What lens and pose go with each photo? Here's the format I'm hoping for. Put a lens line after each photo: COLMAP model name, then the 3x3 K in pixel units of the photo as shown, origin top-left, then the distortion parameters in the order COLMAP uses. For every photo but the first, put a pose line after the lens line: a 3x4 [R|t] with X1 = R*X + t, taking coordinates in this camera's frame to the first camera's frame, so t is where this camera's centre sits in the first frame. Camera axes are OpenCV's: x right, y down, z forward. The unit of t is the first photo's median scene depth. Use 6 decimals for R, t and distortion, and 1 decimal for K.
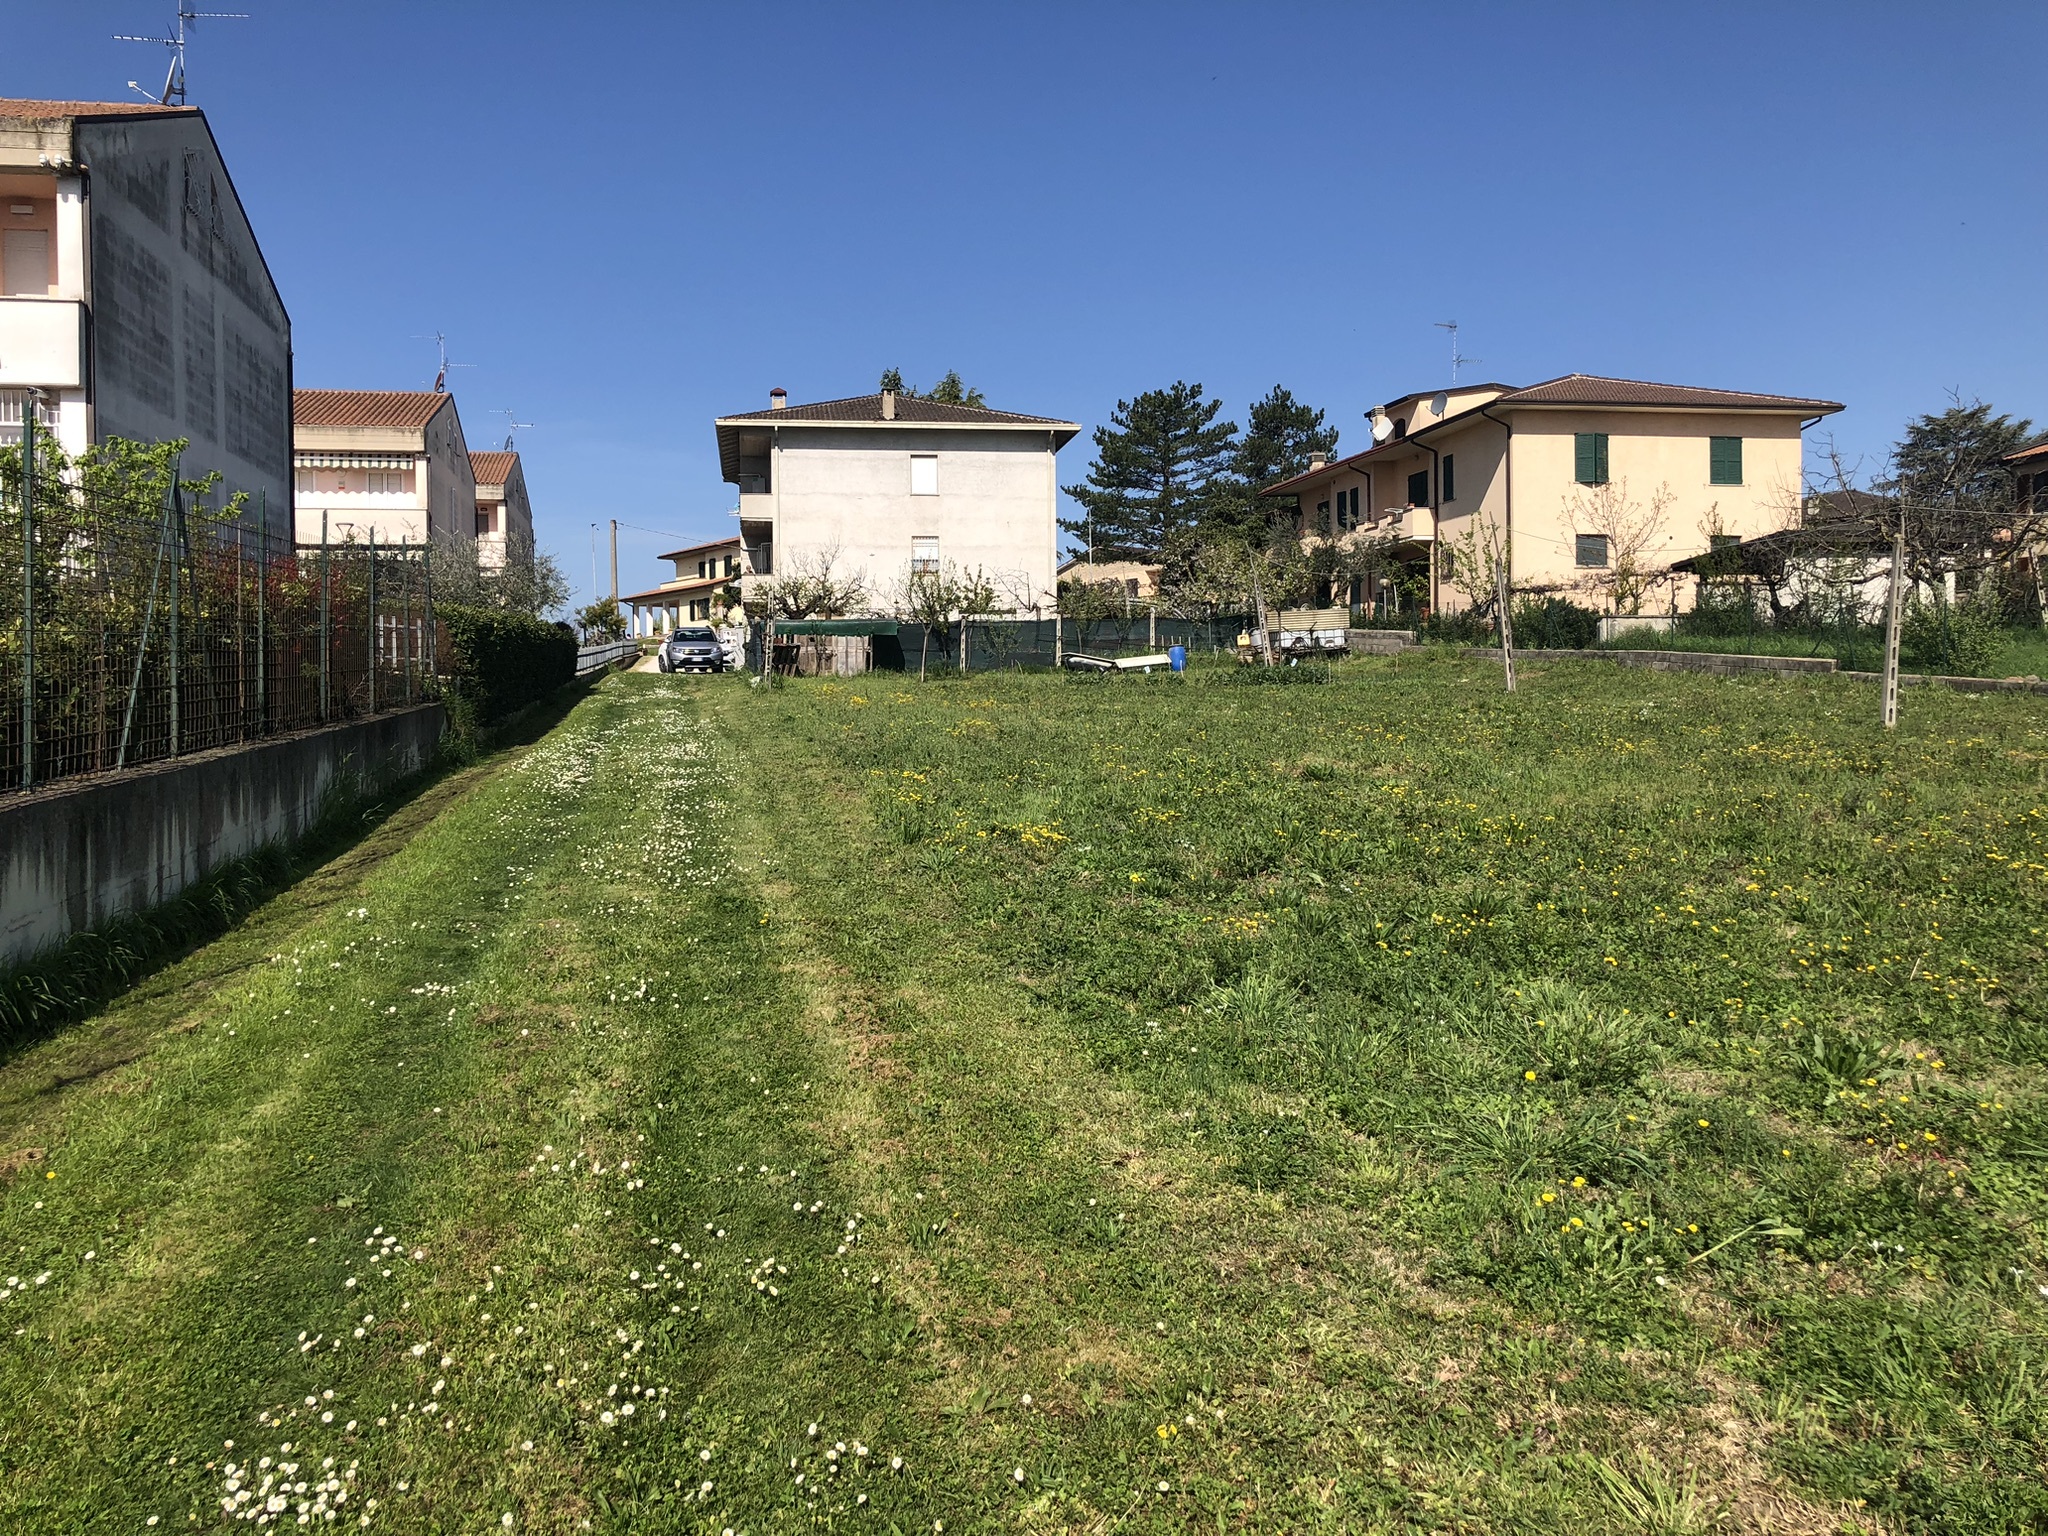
lens RADIAL K [[1678.8, 0, 1014.4], [0, 1678.8, 789.7], [0, 0, 1]] dist [0.039300, -0.049897]
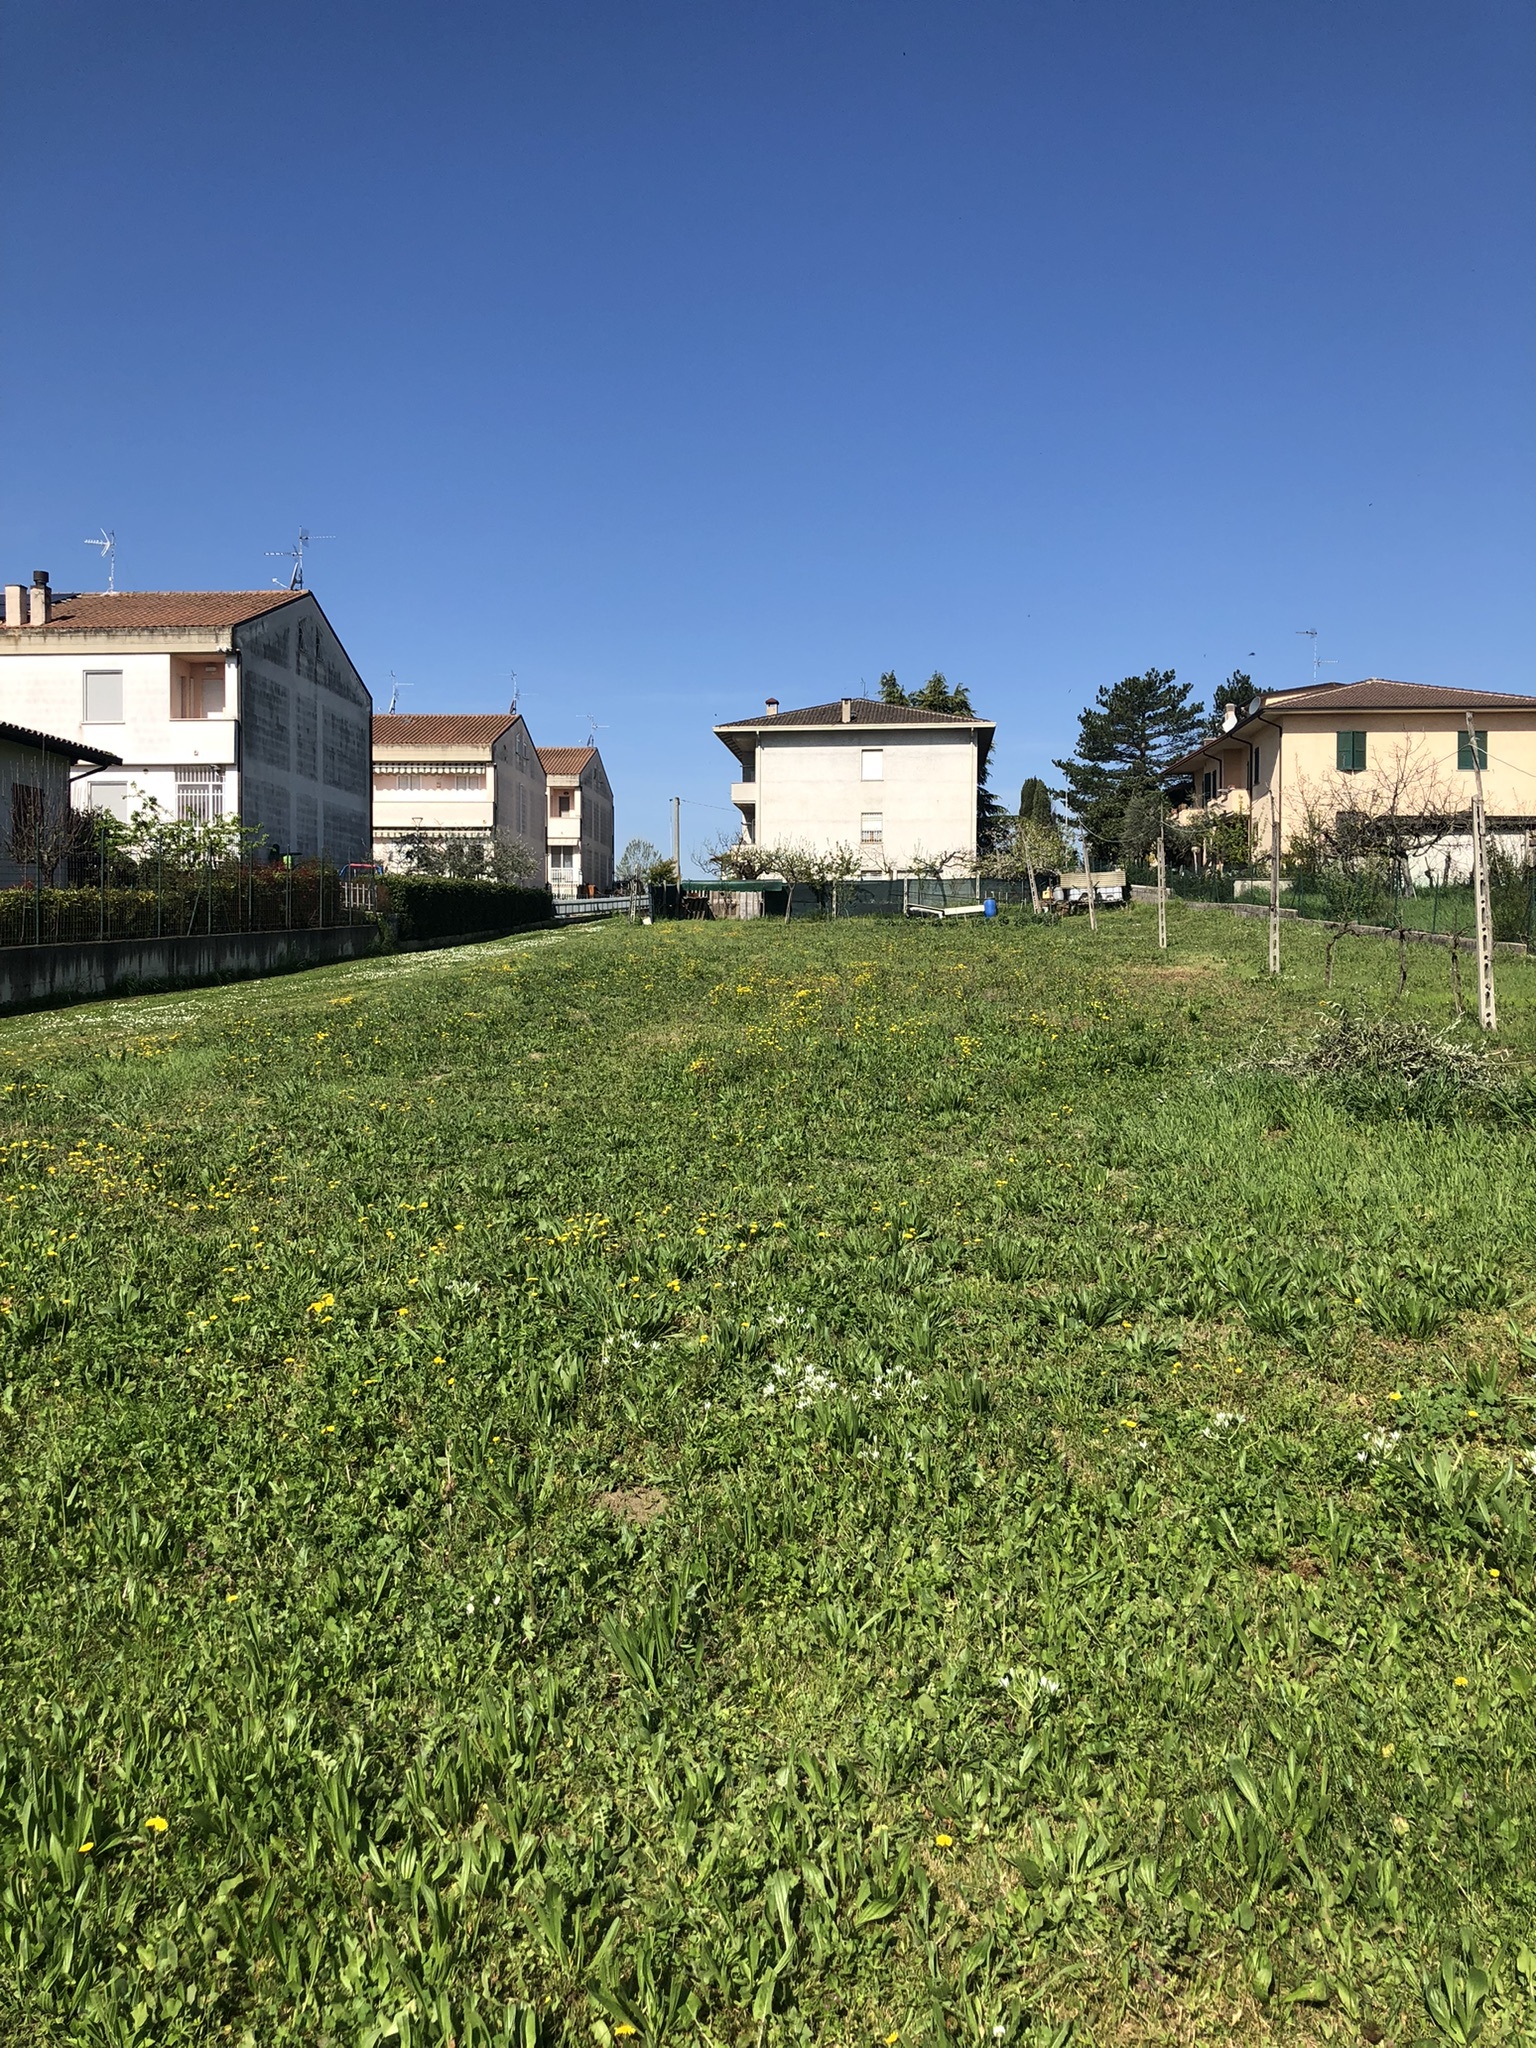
lens RADIAL K [[1678.8, 0, 773.7], [0, 1678.8, 1071.8], [0, 0, 1]] dist [0.039300, -0.049897]
pose [[0.969575, 0.028590, -0.243118, 0.234387], [-0.024152, 0.999483, 0.021219, 0.026450], [0.243599, -0.014702, 0.969765, -0.324565]]
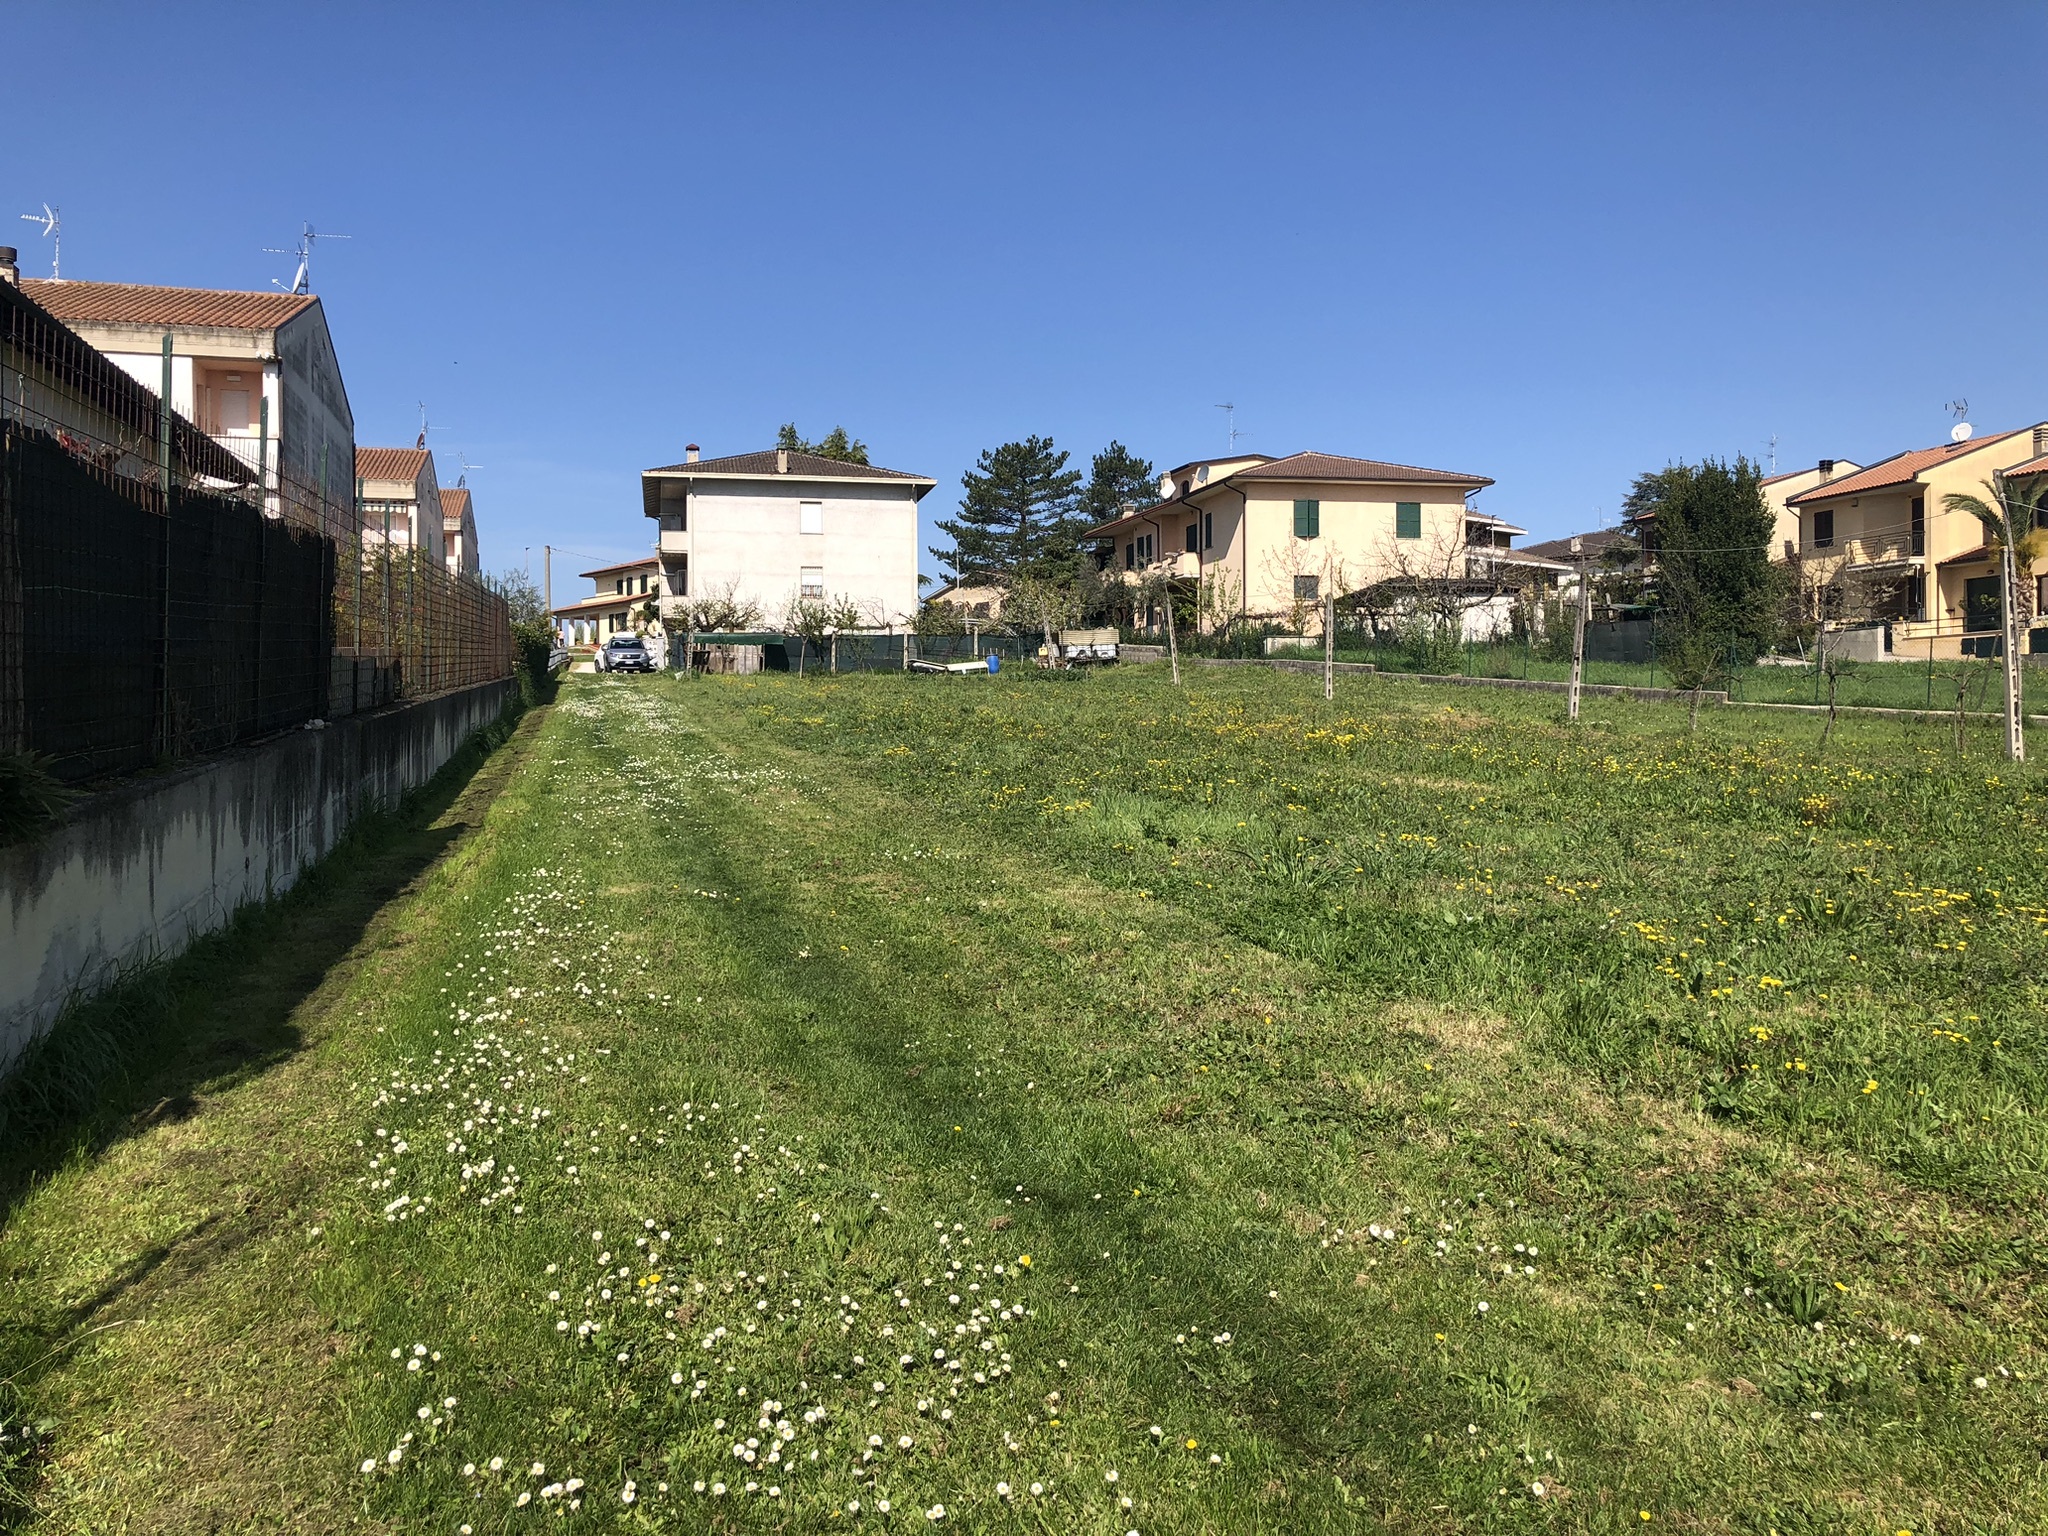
lens RADIAL K [[1678.8, 0, 1036.5], [0, 1678.8, 809.6], [0, 0, 1]] dist [0.039300, -0.049897]
pose [[0.997801, 0.002979, 0.066220, 0.039009], [-0.003120, 0.999993, 0.002034, 0.032544], [-0.066214, -0.002237, 0.997803, -0.317755]]
